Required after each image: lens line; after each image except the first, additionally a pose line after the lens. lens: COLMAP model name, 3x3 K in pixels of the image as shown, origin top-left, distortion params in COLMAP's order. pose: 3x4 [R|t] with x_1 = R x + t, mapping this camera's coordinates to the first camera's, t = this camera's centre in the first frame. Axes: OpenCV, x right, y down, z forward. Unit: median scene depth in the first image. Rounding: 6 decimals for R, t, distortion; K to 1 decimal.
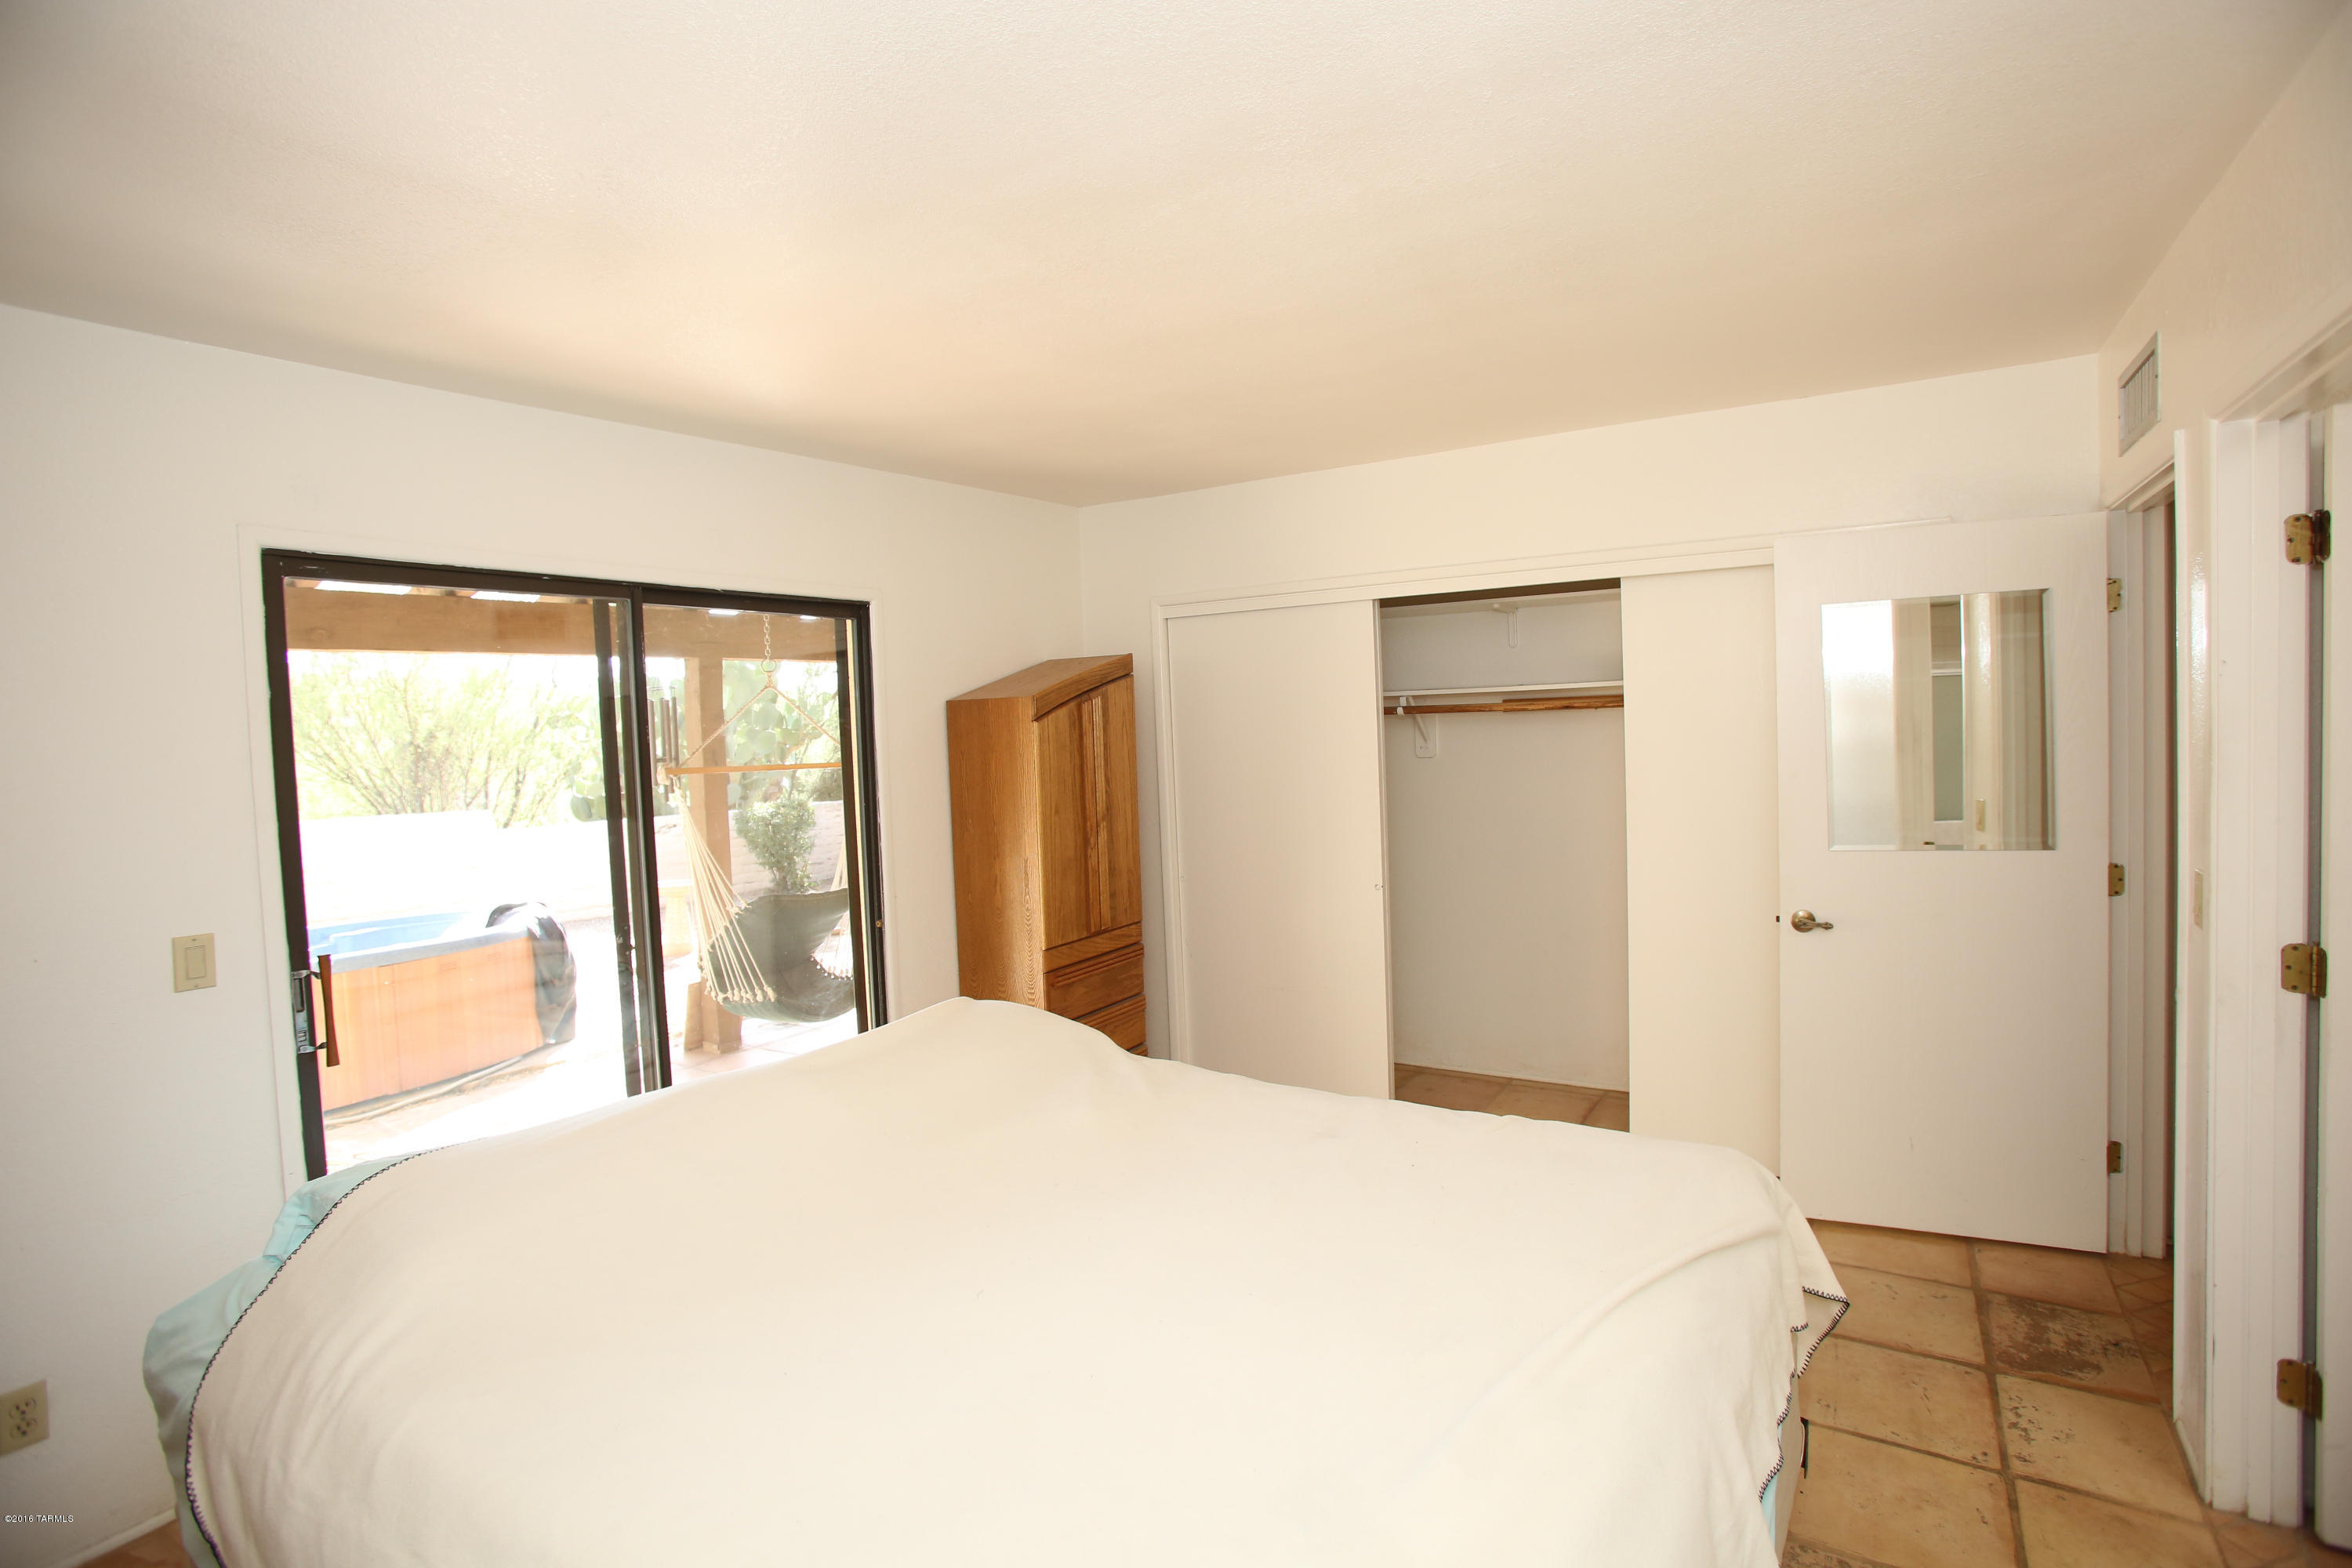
lens RADIAL K [[1139.1, 0, 1183.2], [0, 1139.1, 772.0], [0, 0, 1]] dist [-0.083799, 0.039382]
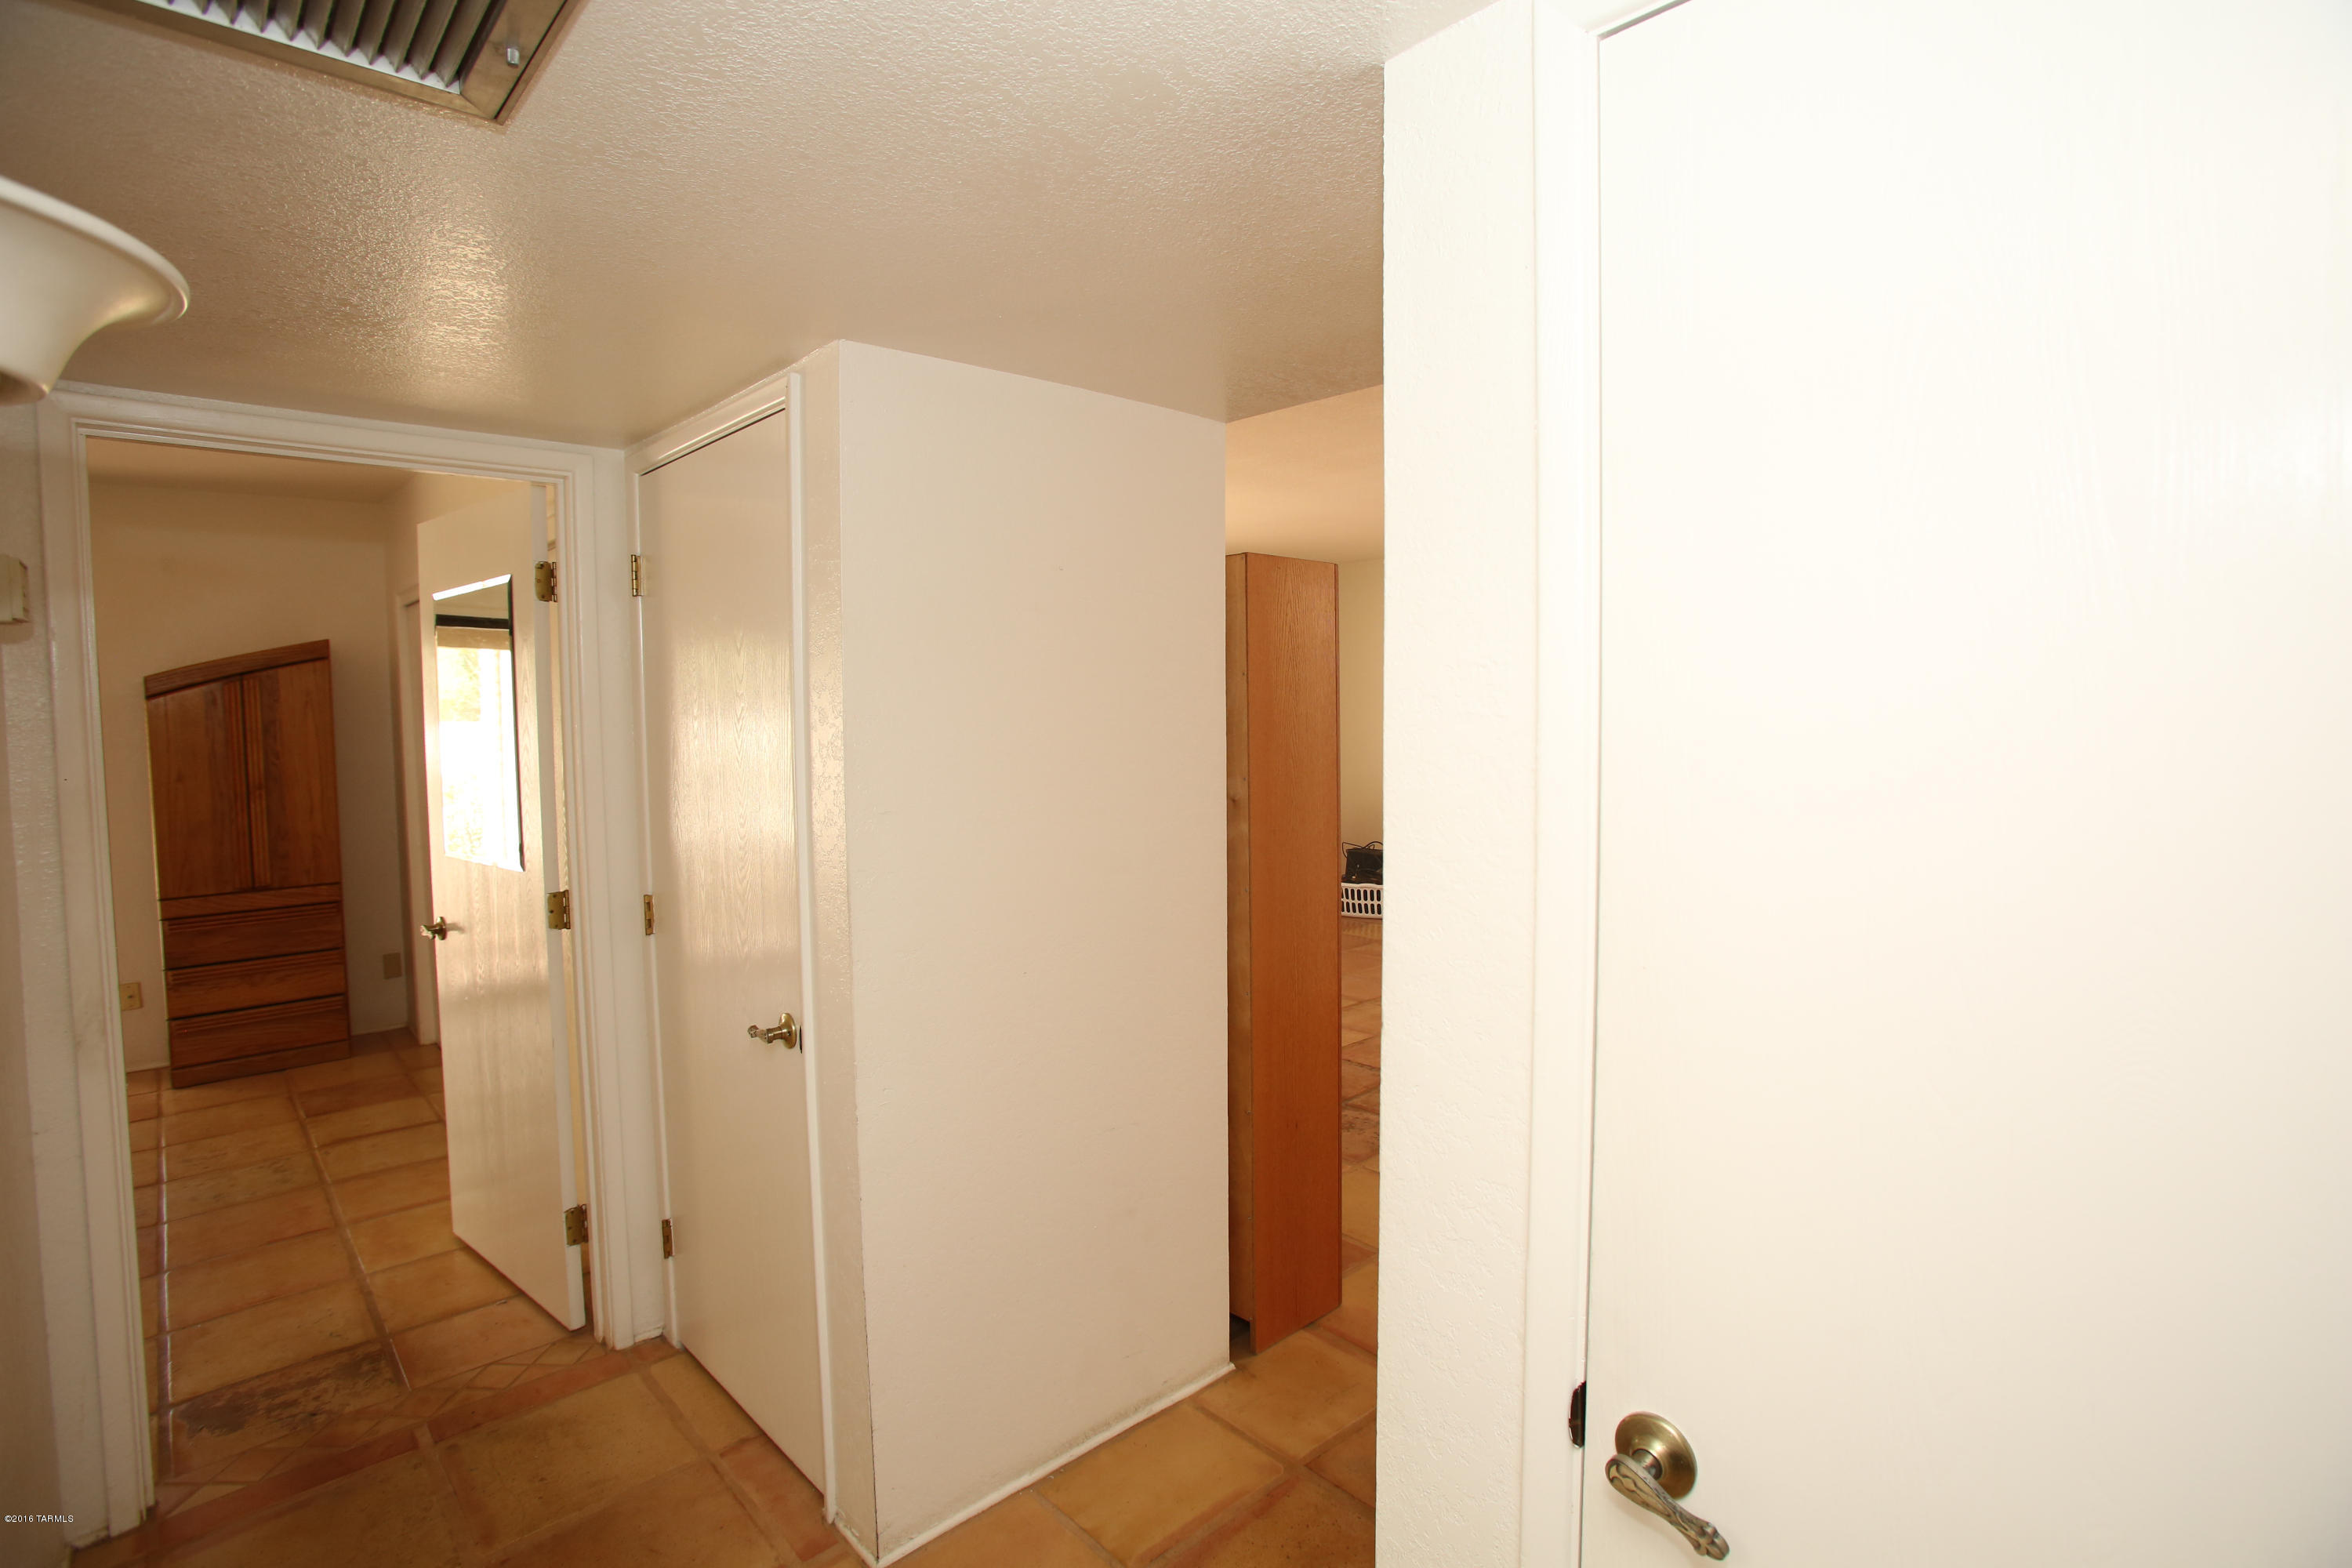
lens RADIAL K [[1139.1, 0, 1183.2], [0, 1139.1, 772.0], [0, 0, 1]] dist [-0.083799, 0.039382]
pose [[0.968488, 0.046481, -0.244686, 1.734975], [-0.039632, 0.998674, 0.032843, -0.073355], [0.245889, -0.022110, 0.969046, 0.295442]]
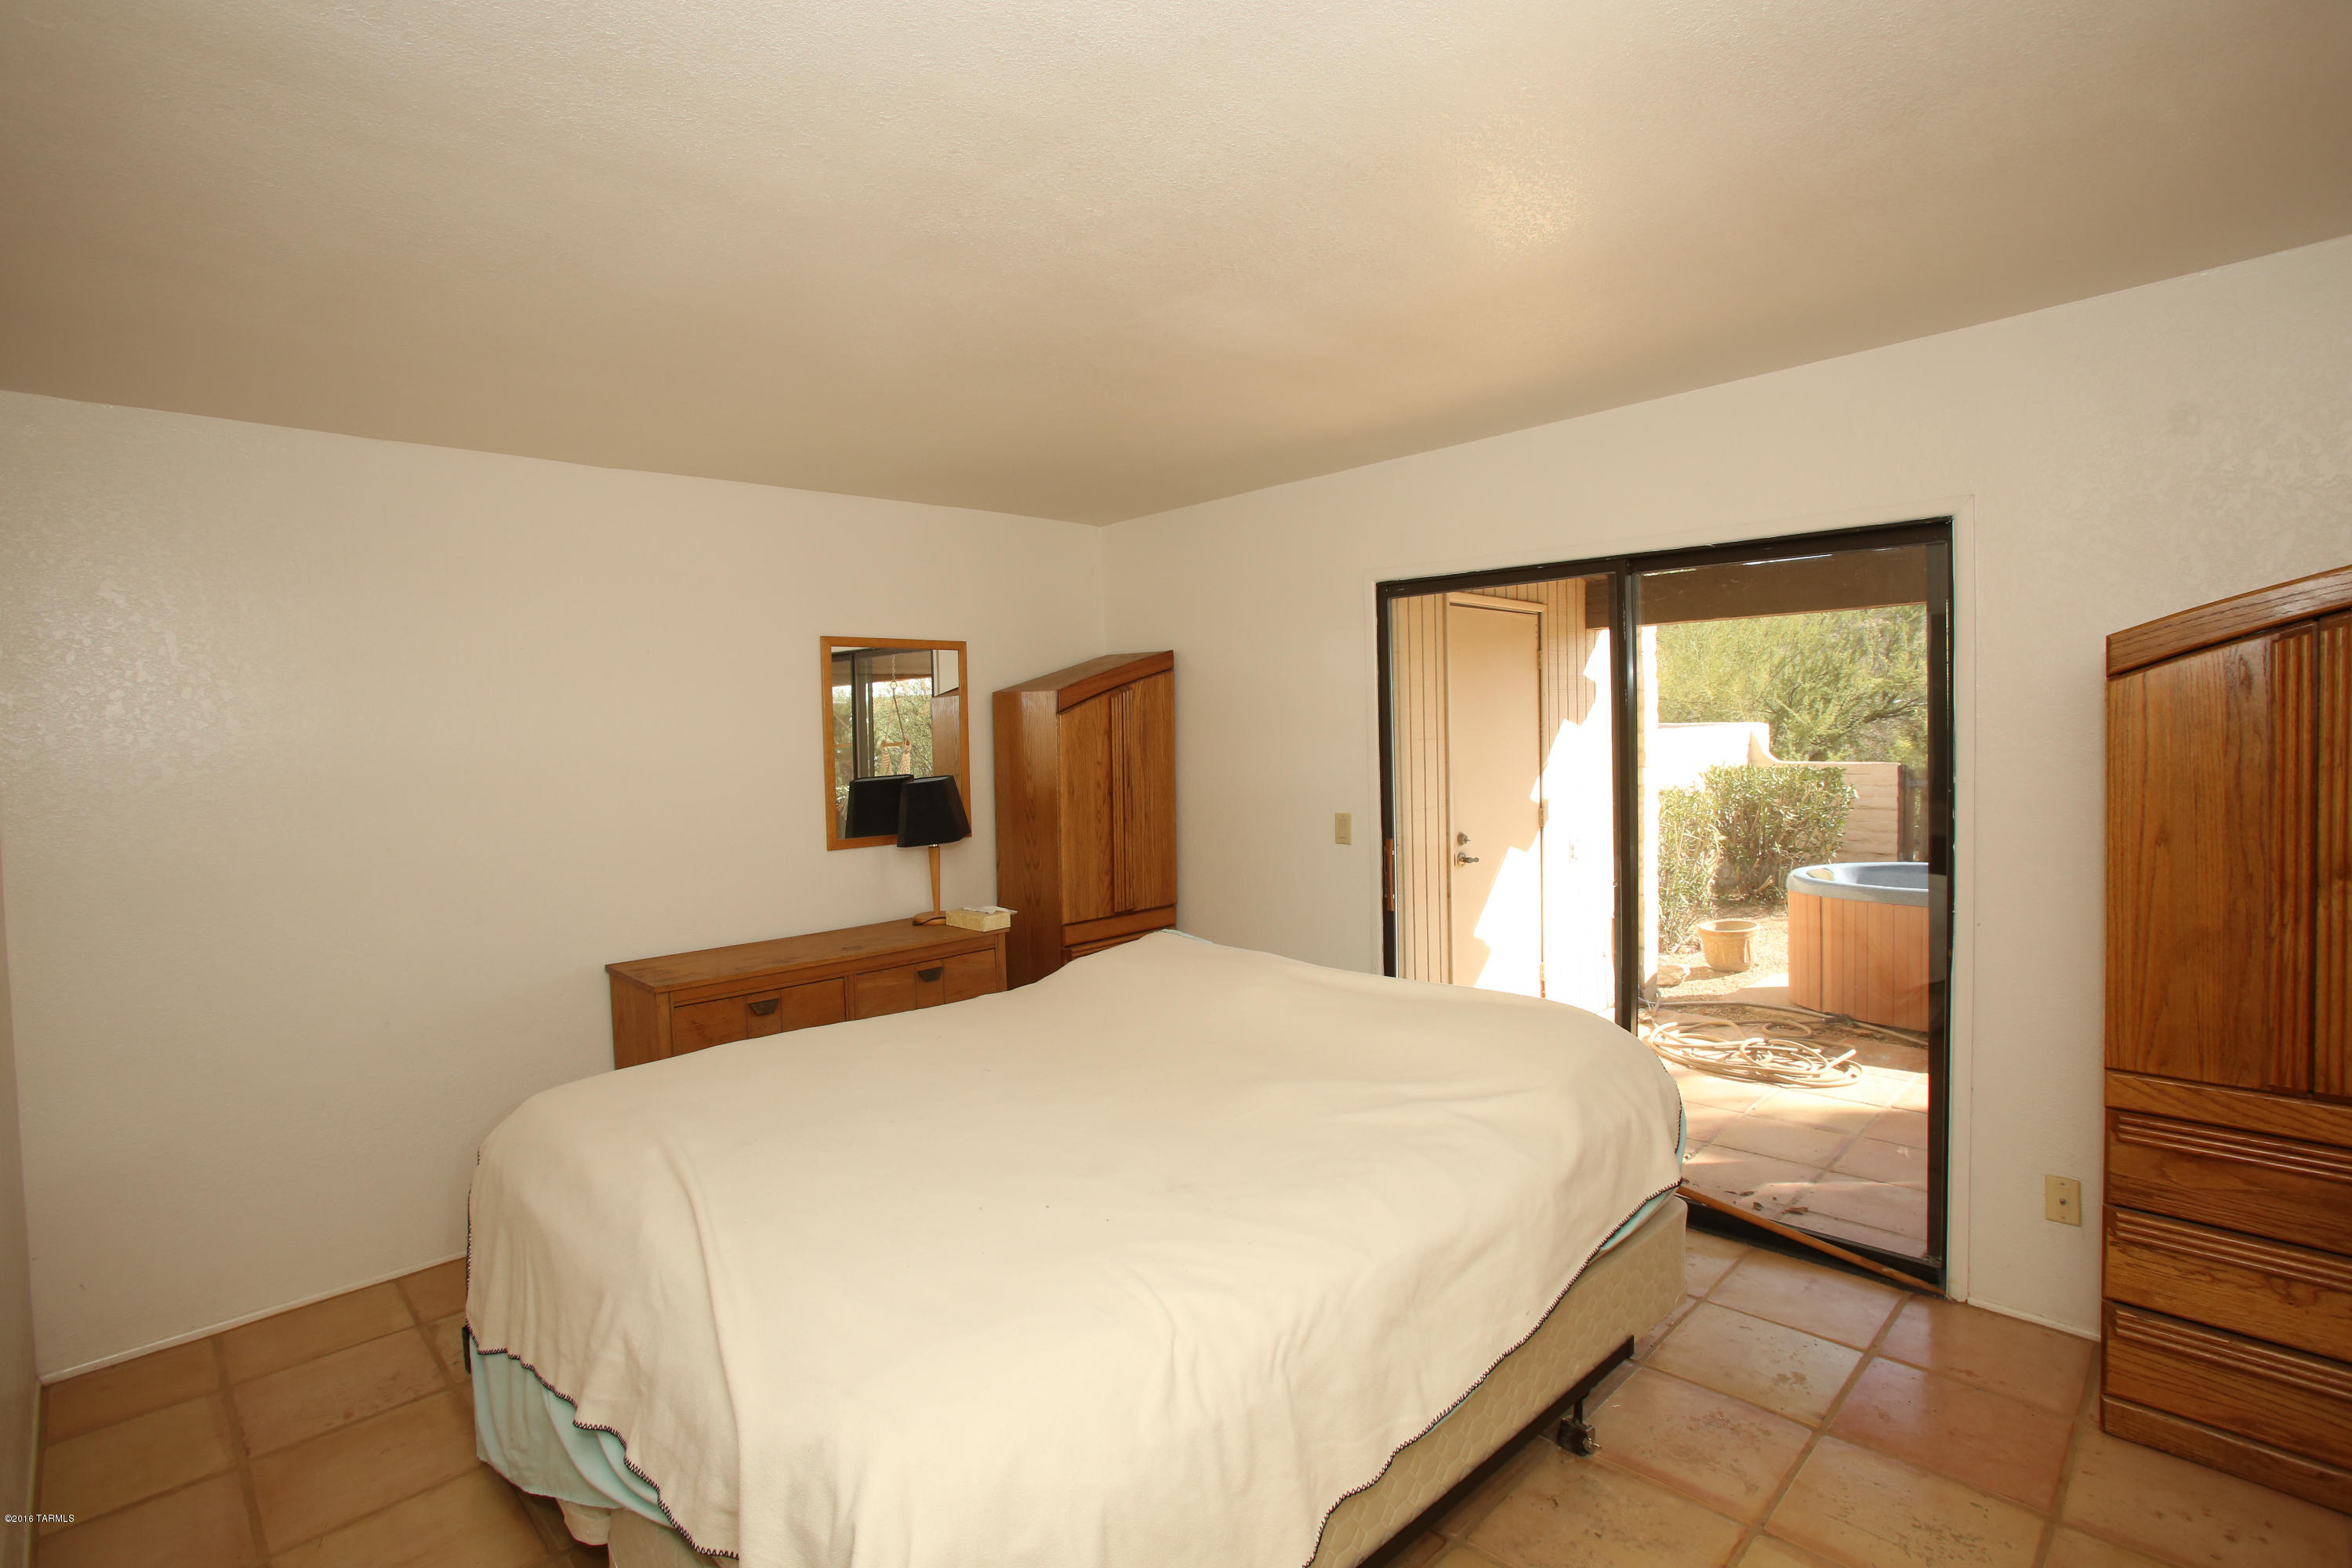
lens RADIAL K [[1139.1, 0, 1183.2], [0, 1139.1, 772.0], [0, 0, 1]] dist [-0.083799, 0.039382]
pose [[-0.222629, 0.084510, -0.971233, 0.797029], [-0.005642, 0.996107, 0.087968, -0.066578], [0.974887, 0.025064, -0.221286, 0.997120]]
